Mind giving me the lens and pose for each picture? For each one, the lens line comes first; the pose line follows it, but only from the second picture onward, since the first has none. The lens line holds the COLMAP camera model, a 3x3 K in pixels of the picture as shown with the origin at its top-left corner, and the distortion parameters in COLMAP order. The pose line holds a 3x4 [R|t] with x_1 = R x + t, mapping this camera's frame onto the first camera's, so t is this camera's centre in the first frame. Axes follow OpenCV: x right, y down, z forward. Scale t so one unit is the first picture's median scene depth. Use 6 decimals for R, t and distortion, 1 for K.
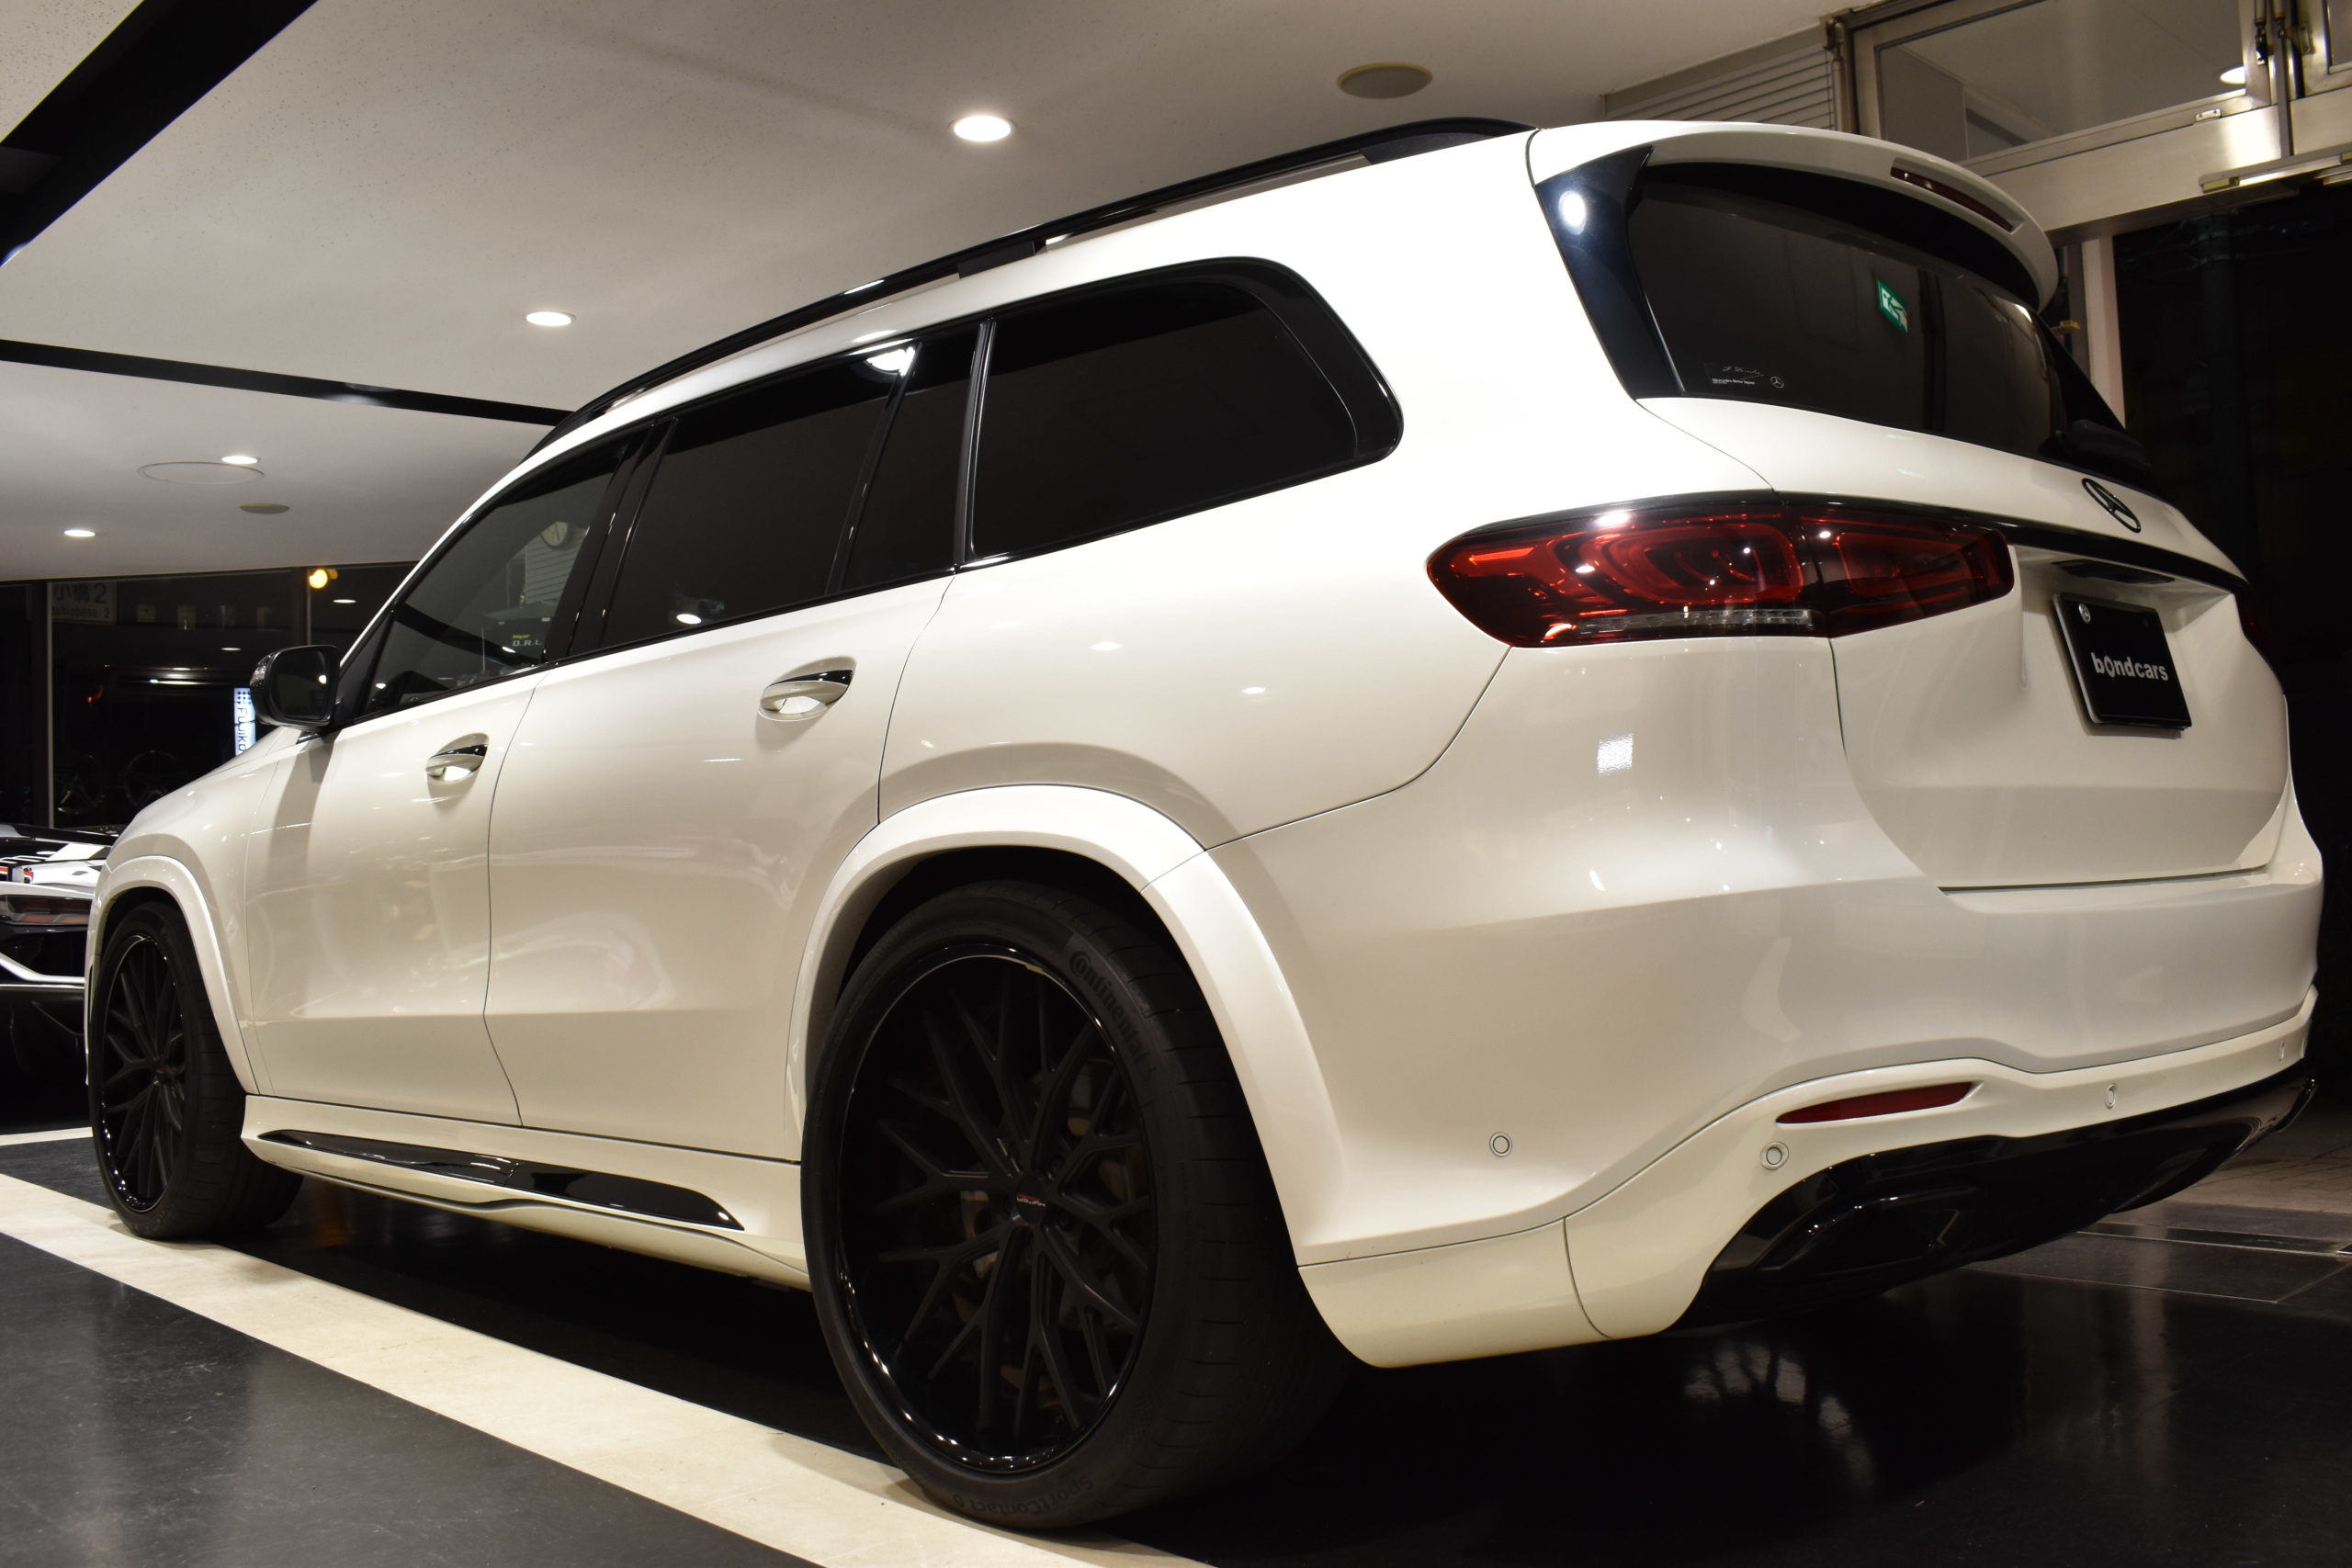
lens RADIAL K [[2160.3, 0, 1176.0], [0, 2160.3, 784.0], [0, 0, 1]] dist [-0.078404, 0.023112]
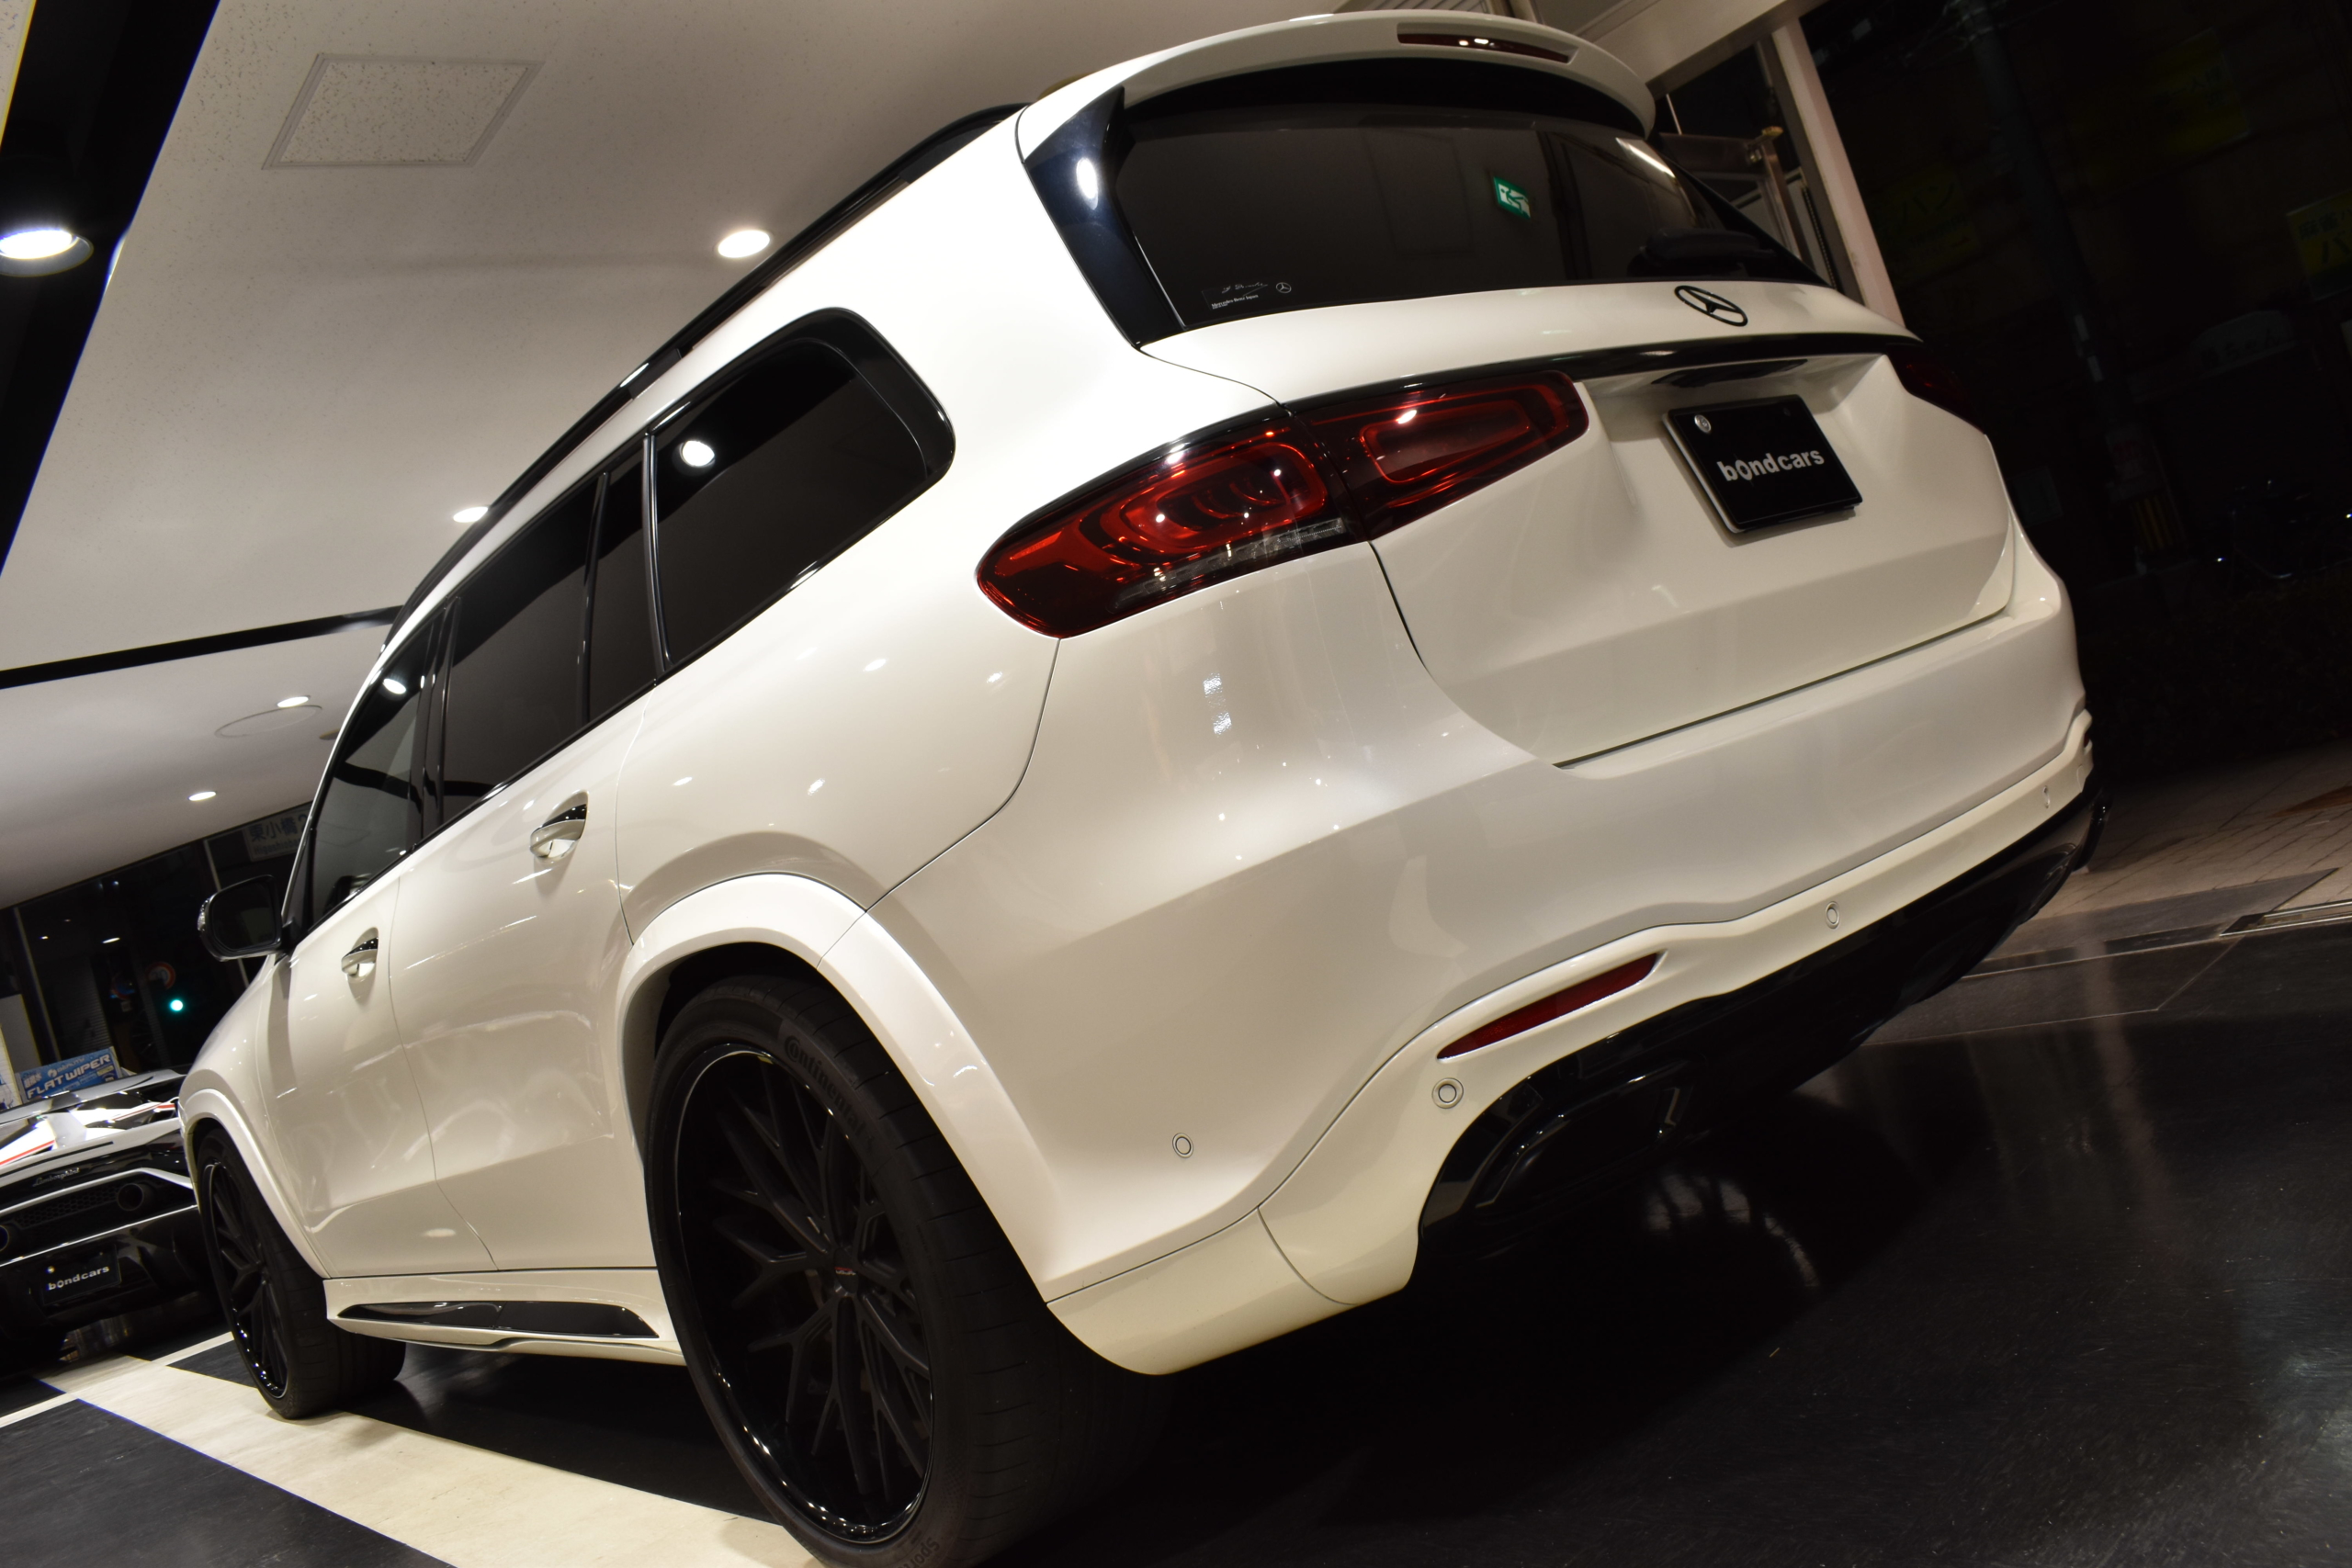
lens RADIAL K [[1849.1, 0, 1176.0], [0, 1849.1, 784.0], [0, 0, 1]] dist [-0.080487, 0.002899]
pose [[0.962021, -0.267068, -0.056488, 0.199909], [0.268494, 0.963089, 0.019232, -0.003313], [0.049267, -0.033669, 0.998218, 0.156973]]
